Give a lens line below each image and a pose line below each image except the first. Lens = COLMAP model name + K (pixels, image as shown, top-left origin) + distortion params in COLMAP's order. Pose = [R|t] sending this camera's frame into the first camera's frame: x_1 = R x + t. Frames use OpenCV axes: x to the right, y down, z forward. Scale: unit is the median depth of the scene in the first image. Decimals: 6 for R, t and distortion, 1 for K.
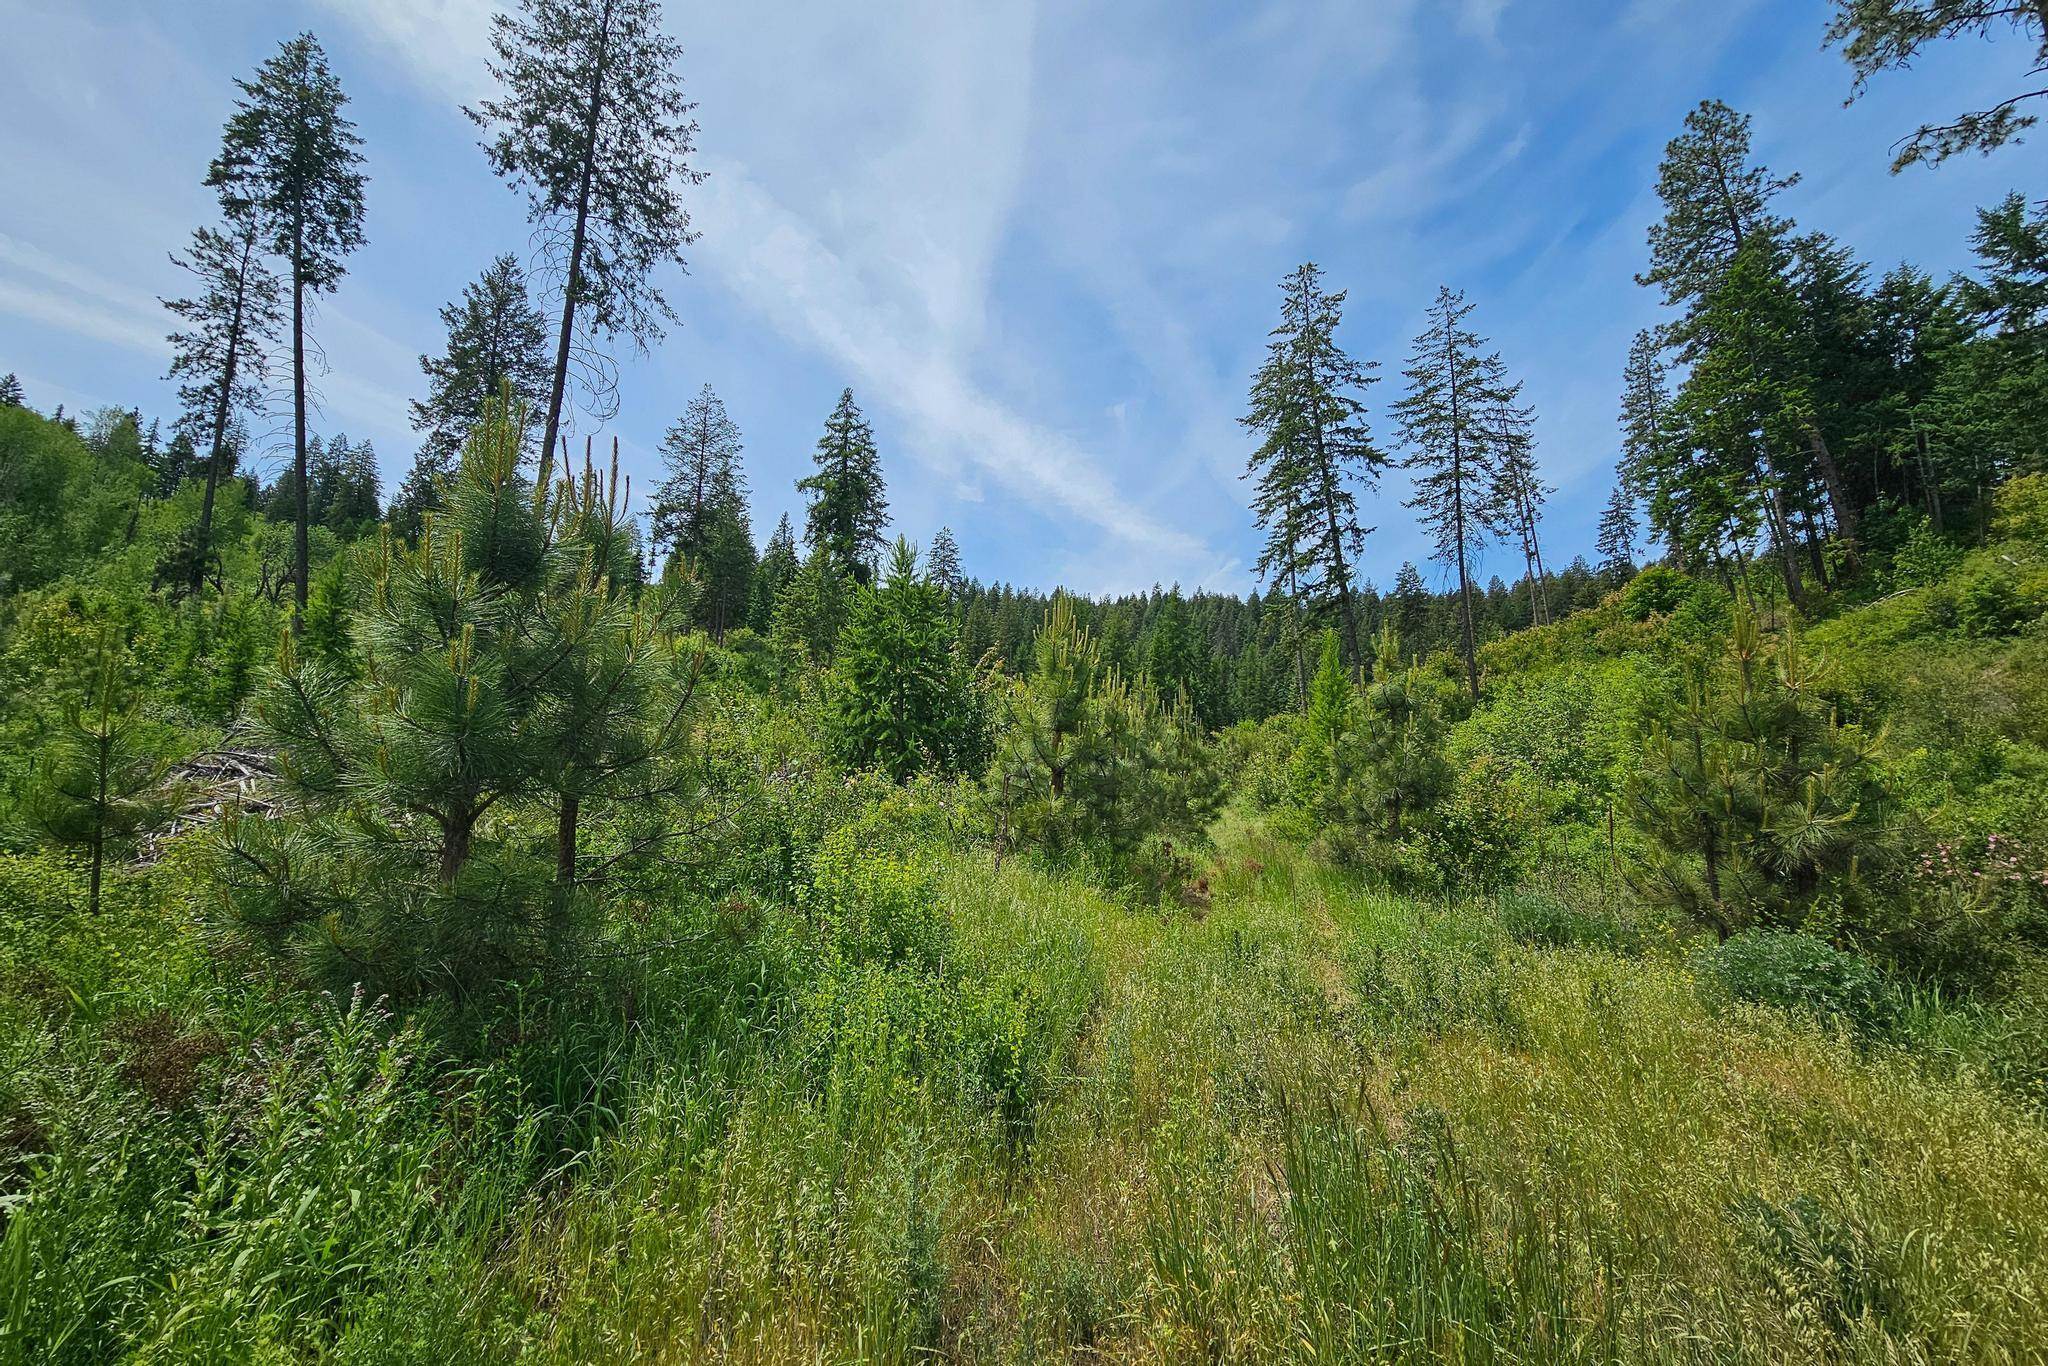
lens RADIAL K [[750.6, 0, 1024.0], [0, 750.6, 683.0], [0, 0, 1]] dist [-0.001964, -0.000301]
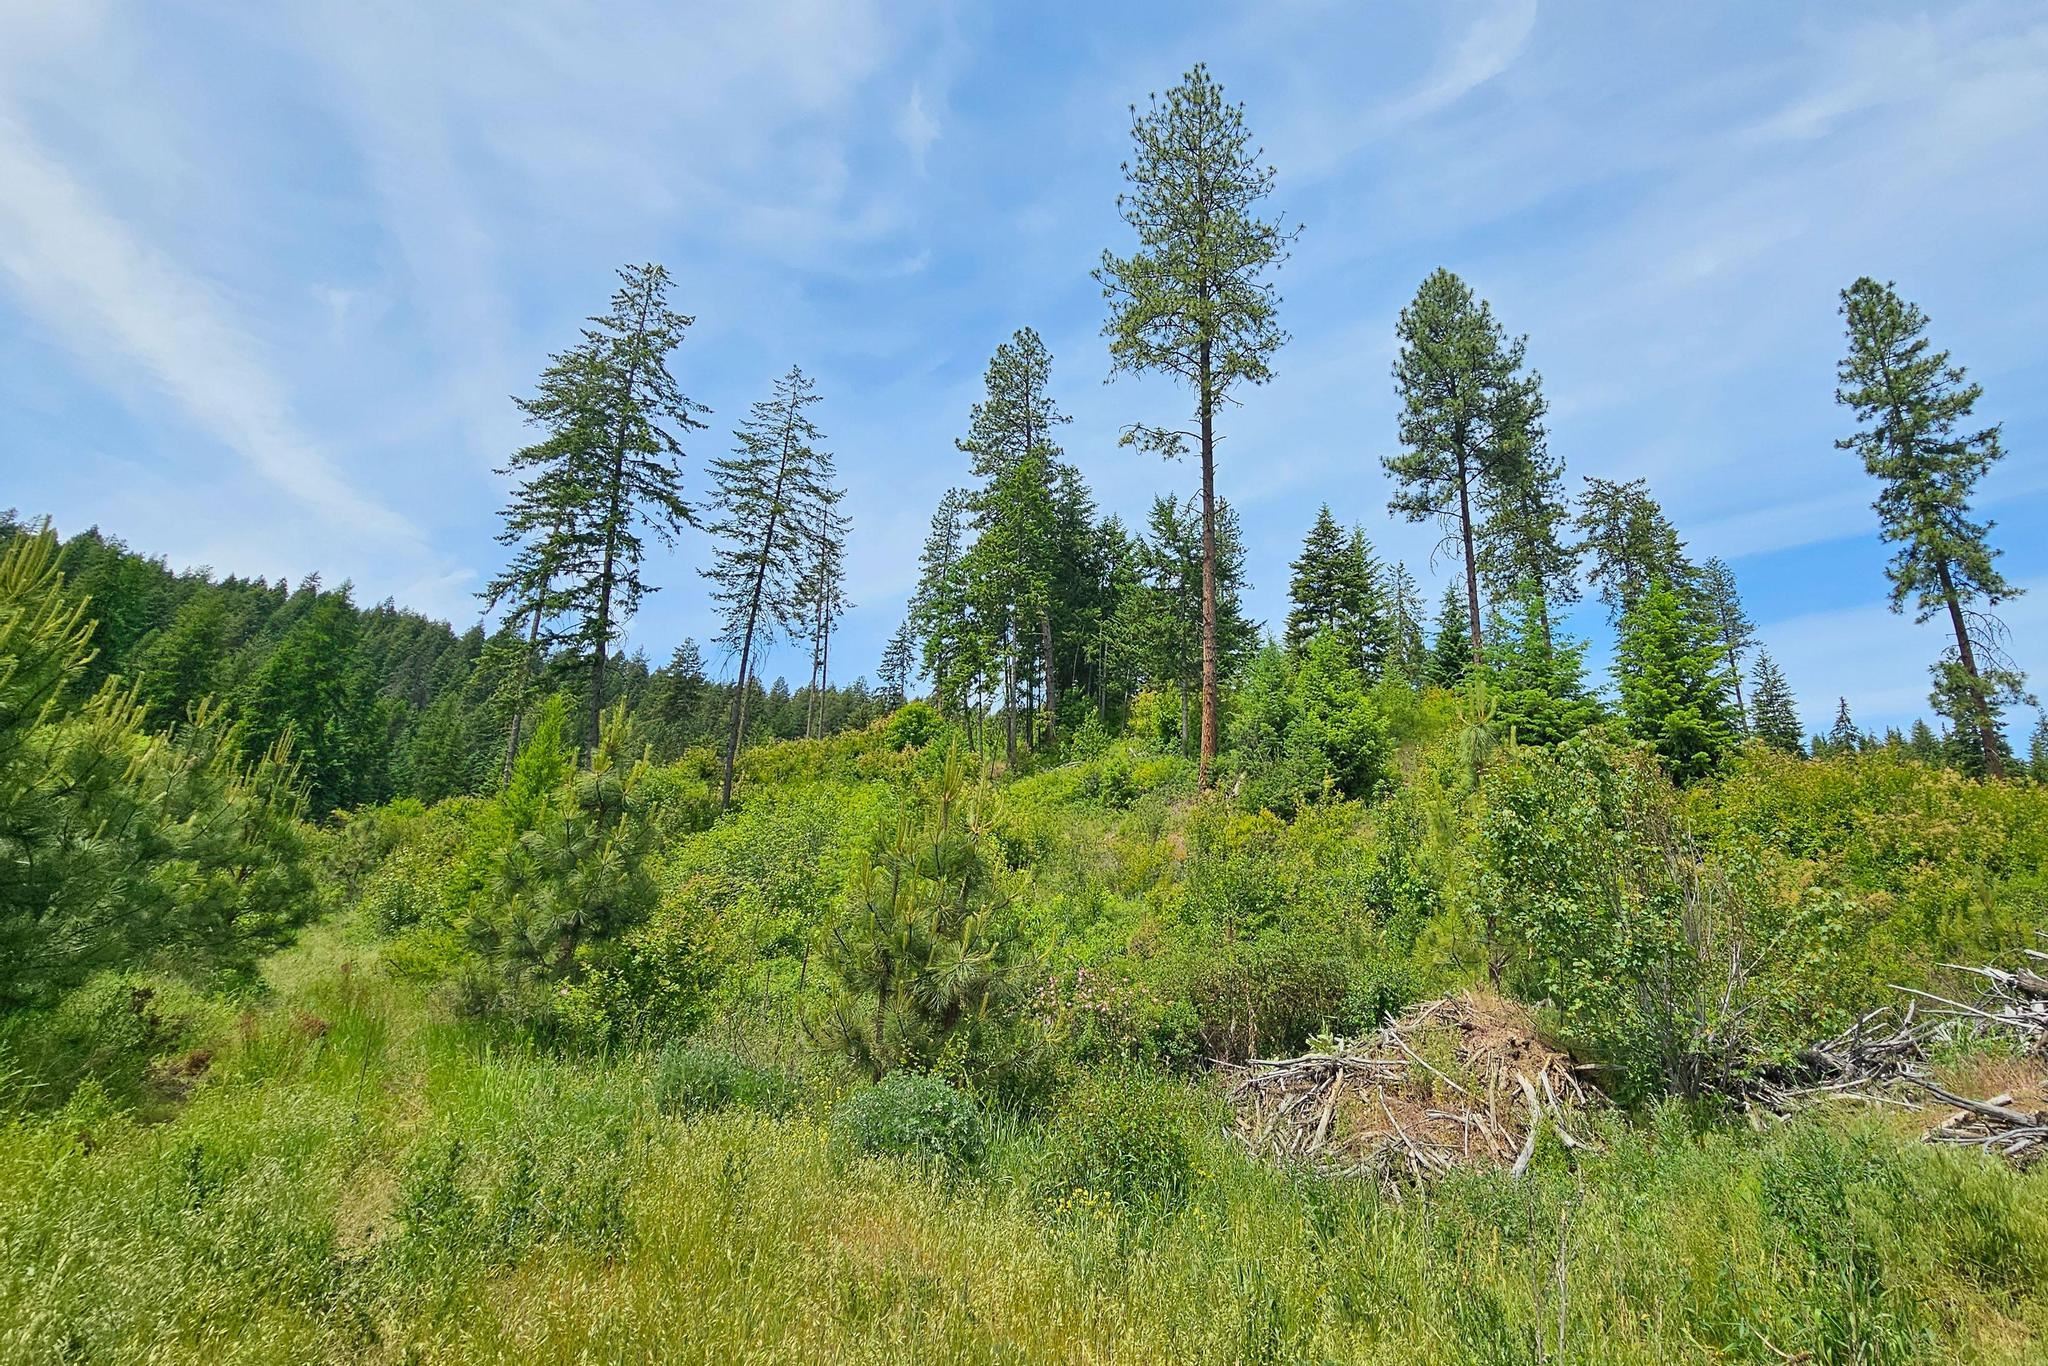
lens RADIAL K [[860.0, 0, 1024.0], [0, 860.0, 683.0], [0, 0, 1]] dist [-0.000309, -0.000059]
pose [[0.710290, 0.217863, 0.669346, 0.139325], [-0.147713, 0.975858, -0.160880, -0.010530], [-0.688236, 0.015401, 0.725323, 0.031068]]
